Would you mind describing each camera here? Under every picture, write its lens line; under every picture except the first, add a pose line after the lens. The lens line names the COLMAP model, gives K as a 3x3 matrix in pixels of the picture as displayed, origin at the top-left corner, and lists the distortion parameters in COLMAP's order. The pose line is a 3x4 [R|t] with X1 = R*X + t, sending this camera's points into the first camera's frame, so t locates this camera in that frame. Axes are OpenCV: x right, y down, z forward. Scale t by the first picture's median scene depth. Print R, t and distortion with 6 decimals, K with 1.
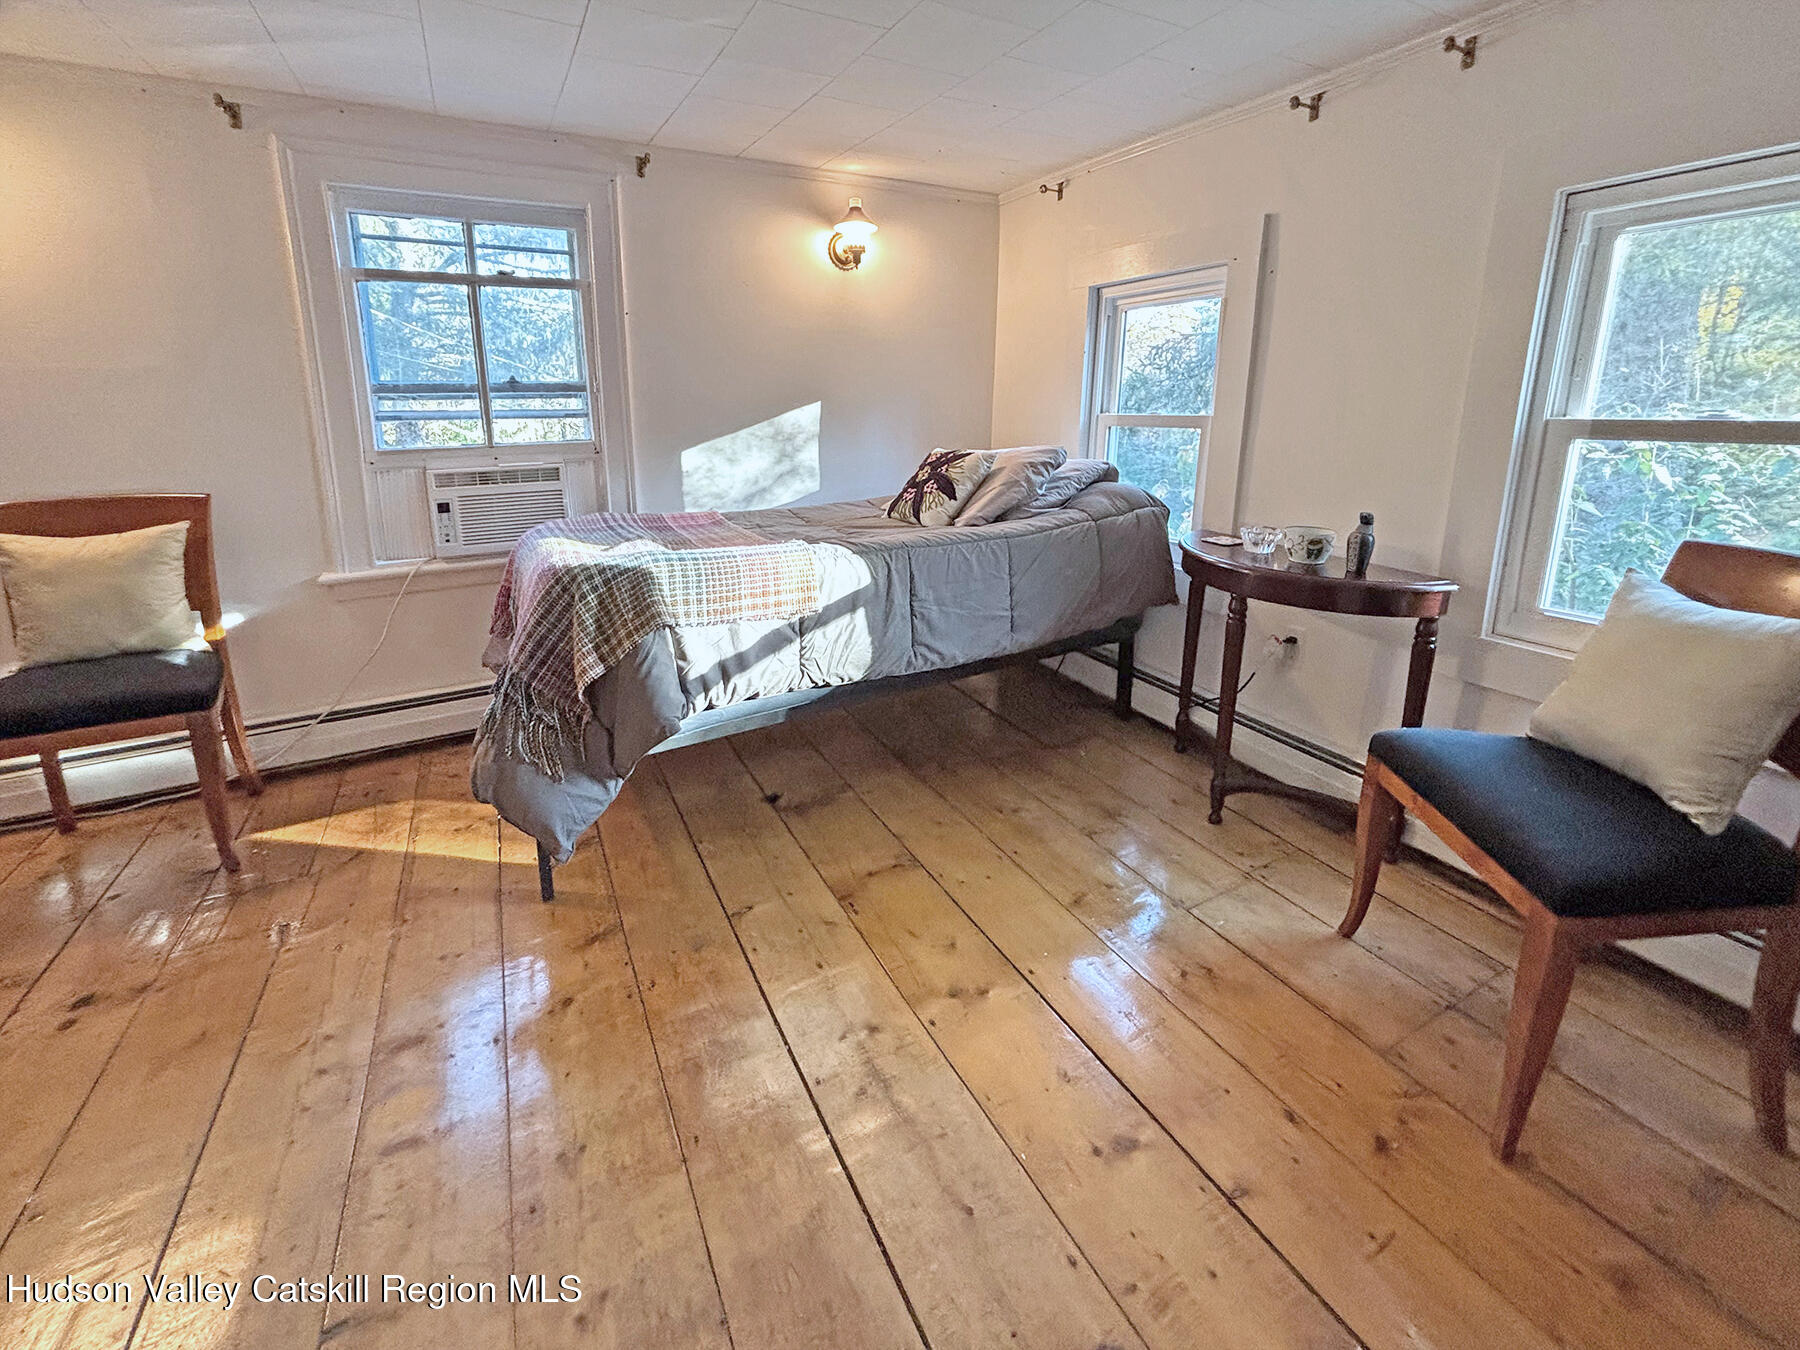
lens RADIAL K [[723.2, 0, 904.2], [0, 723.2, 672.4], [0, 0, 1]] dist [-0.009749, 0.000423]
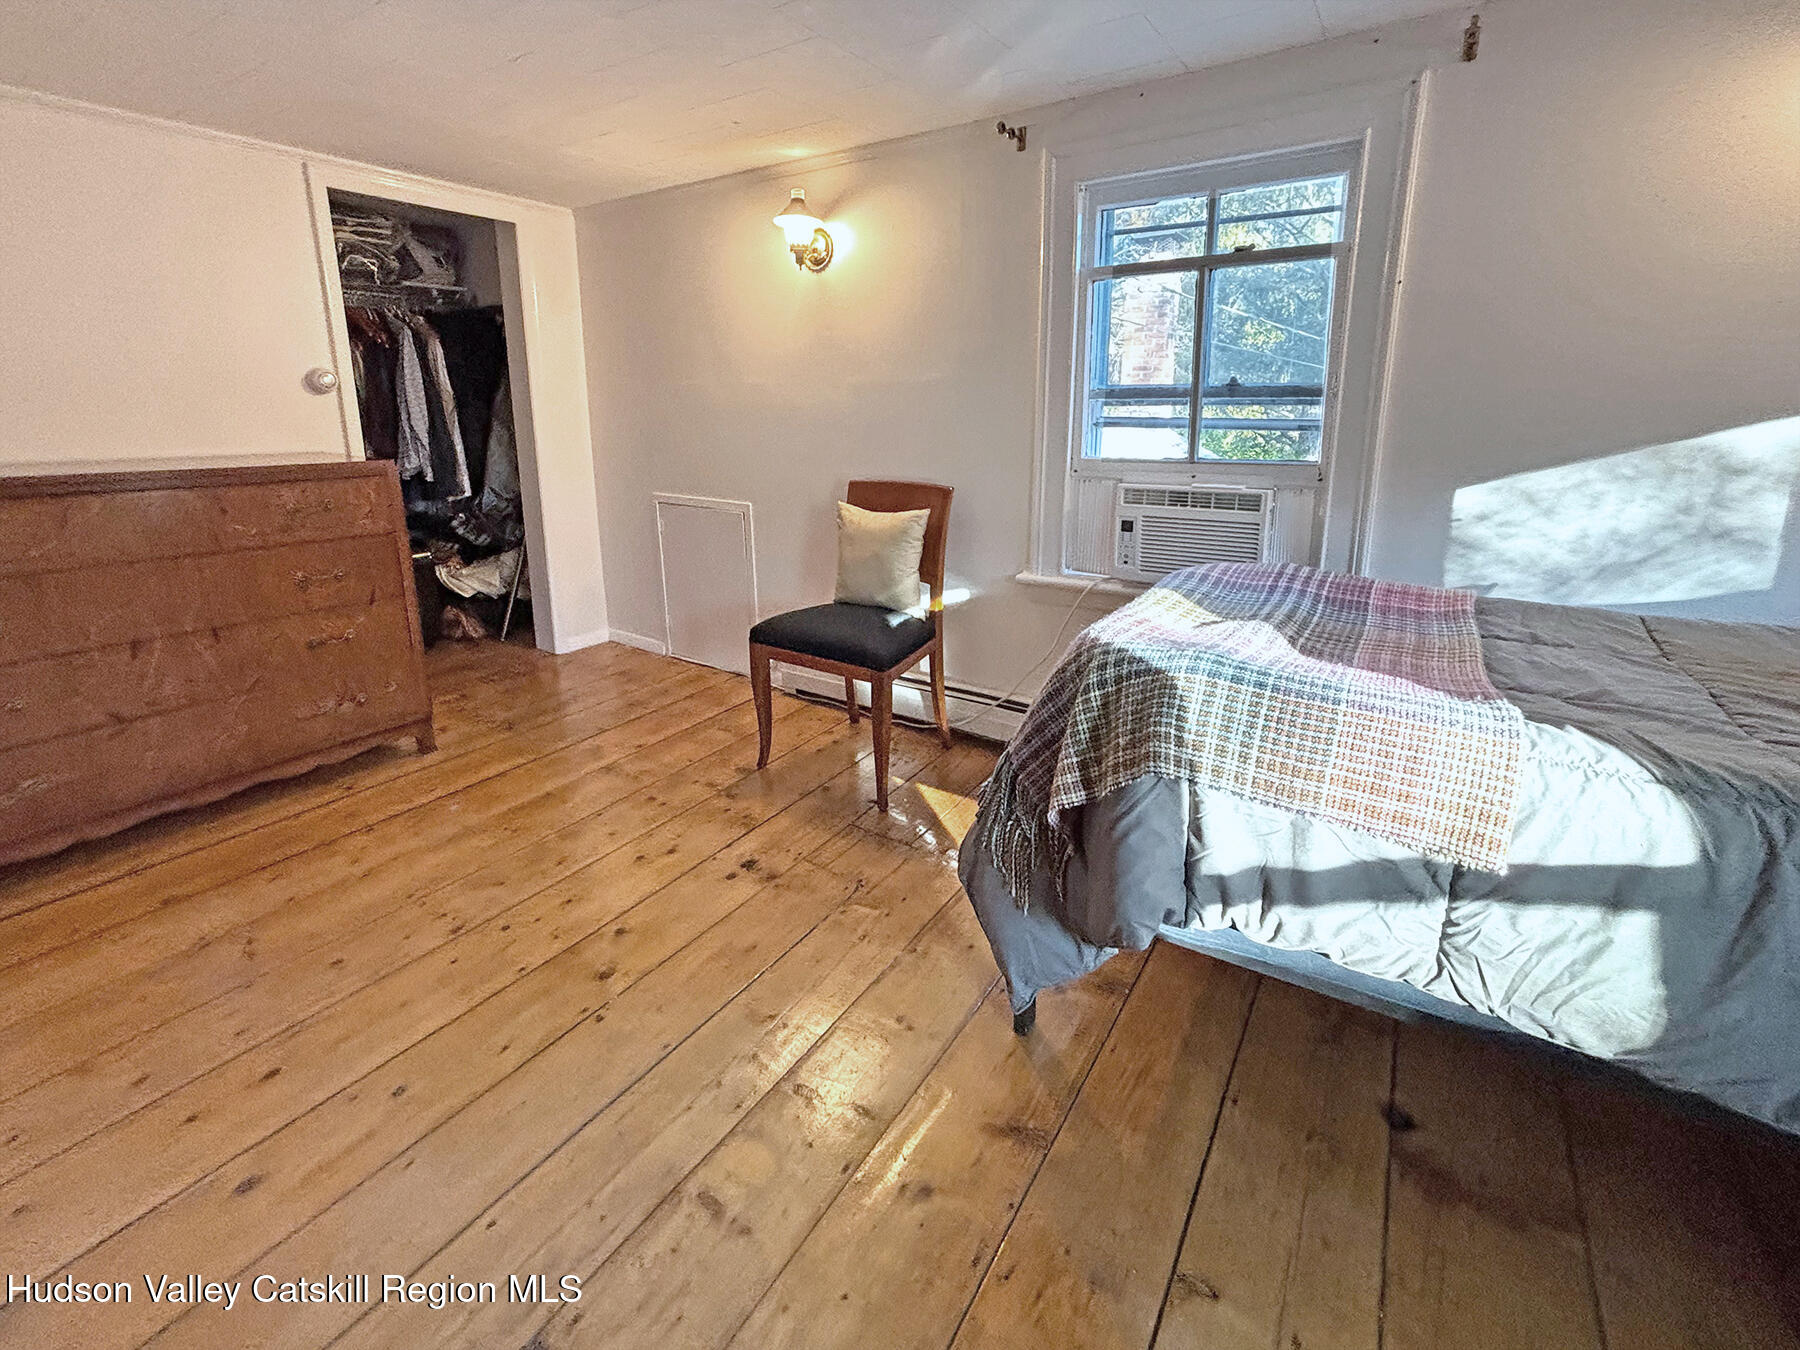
lens RADIAL K [[796.1, 0, 905.1], [0, 796.1, 596.0], [0, 0, 1]] dist [0.000390, 0.001000]
pose [[0.481606, 0.207245, -0.851531, 0.085552], [-0.305370, 0.950429, 0.058604, -0.155090], [0.821465, 0.231808, 0.521019, 0.377375]]
